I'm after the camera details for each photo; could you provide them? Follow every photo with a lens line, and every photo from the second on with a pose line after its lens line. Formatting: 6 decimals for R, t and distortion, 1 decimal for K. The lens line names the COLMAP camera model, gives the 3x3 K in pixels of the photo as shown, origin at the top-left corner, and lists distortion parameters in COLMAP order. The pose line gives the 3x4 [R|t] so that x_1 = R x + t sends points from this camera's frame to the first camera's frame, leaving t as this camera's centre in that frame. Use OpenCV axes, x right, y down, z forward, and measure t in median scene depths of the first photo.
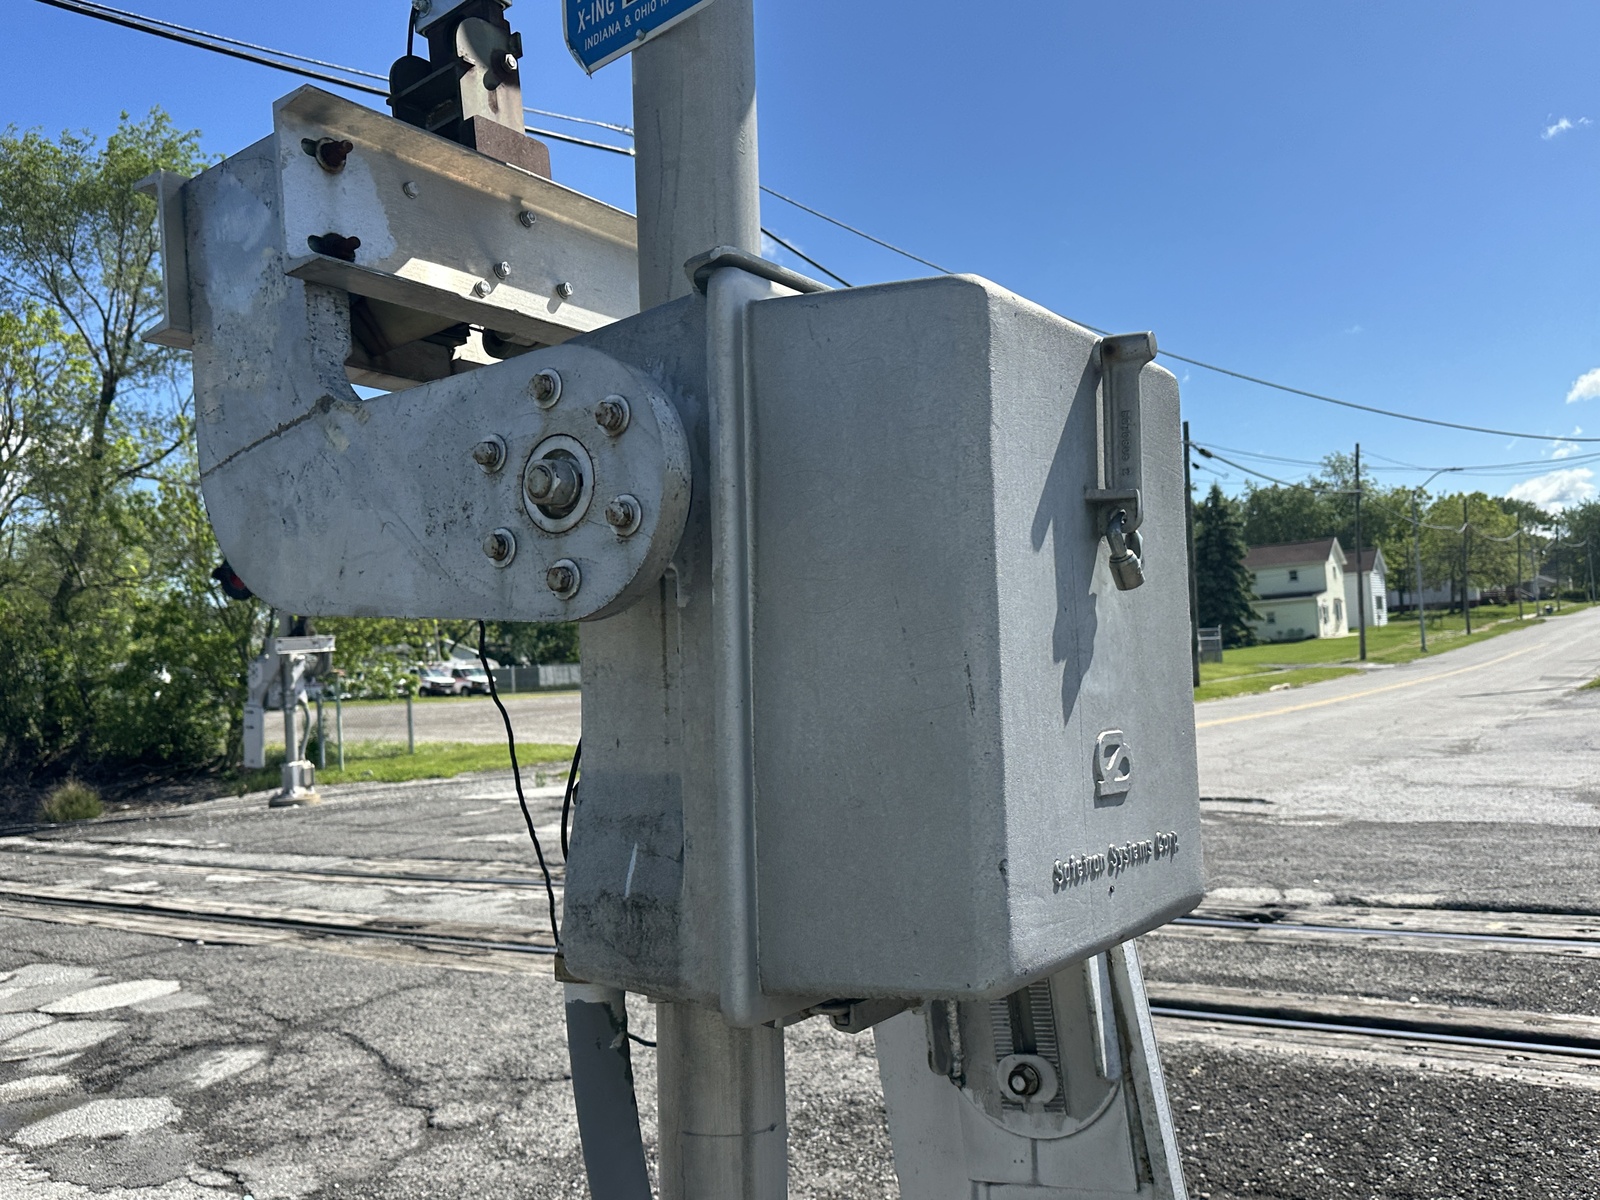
lens RADIAL K [[1355.1, 0, 796.3], [0, 1355.1, 605.4], [0, 0, 1]] dist [0.007633, -0.007779]
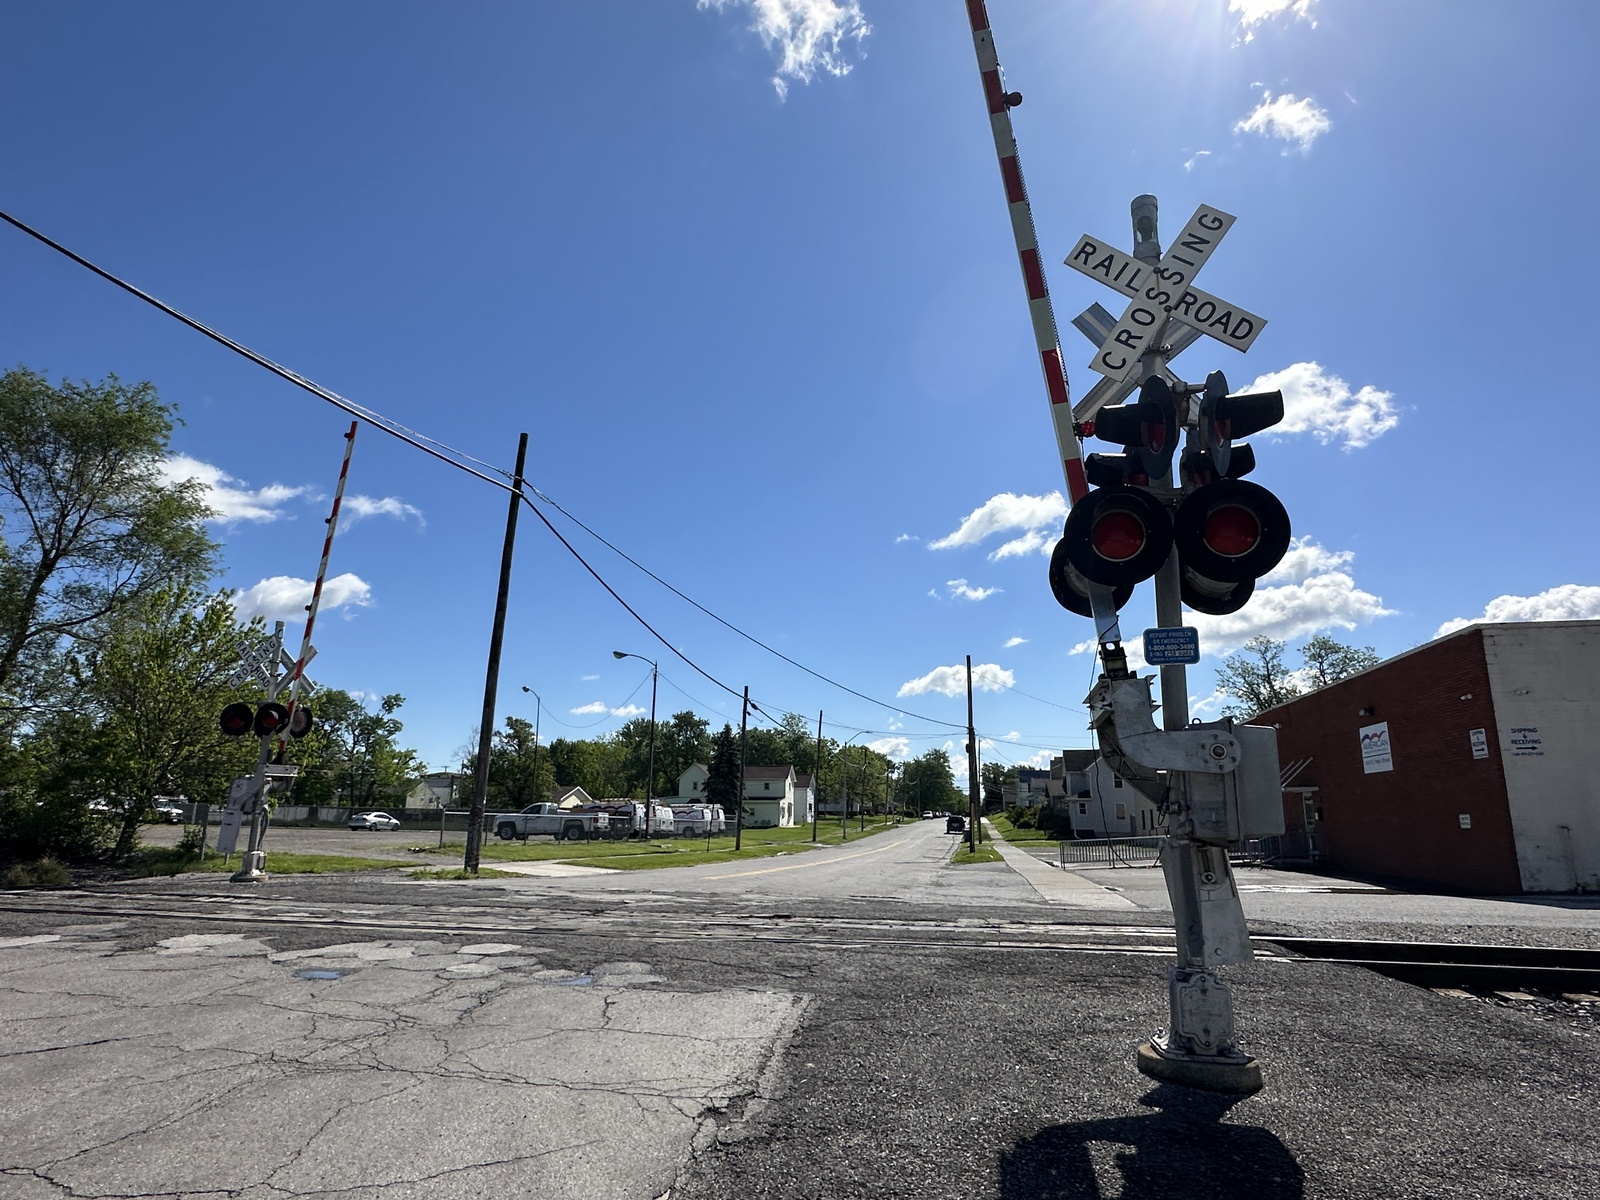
lens RADIAL K [[907.5, 0, 792.9], [0, 907.5, 606.6], [0, 0, 1]] dist [-0.003830, 0.000320]
pose [[0.916298, 0.163149, 0.365760, -0.206629], [-0.085951, 0.972093, -0.218282, 0.019687], [-0.391165, 0.168574, 0.904750, -0.124047]]
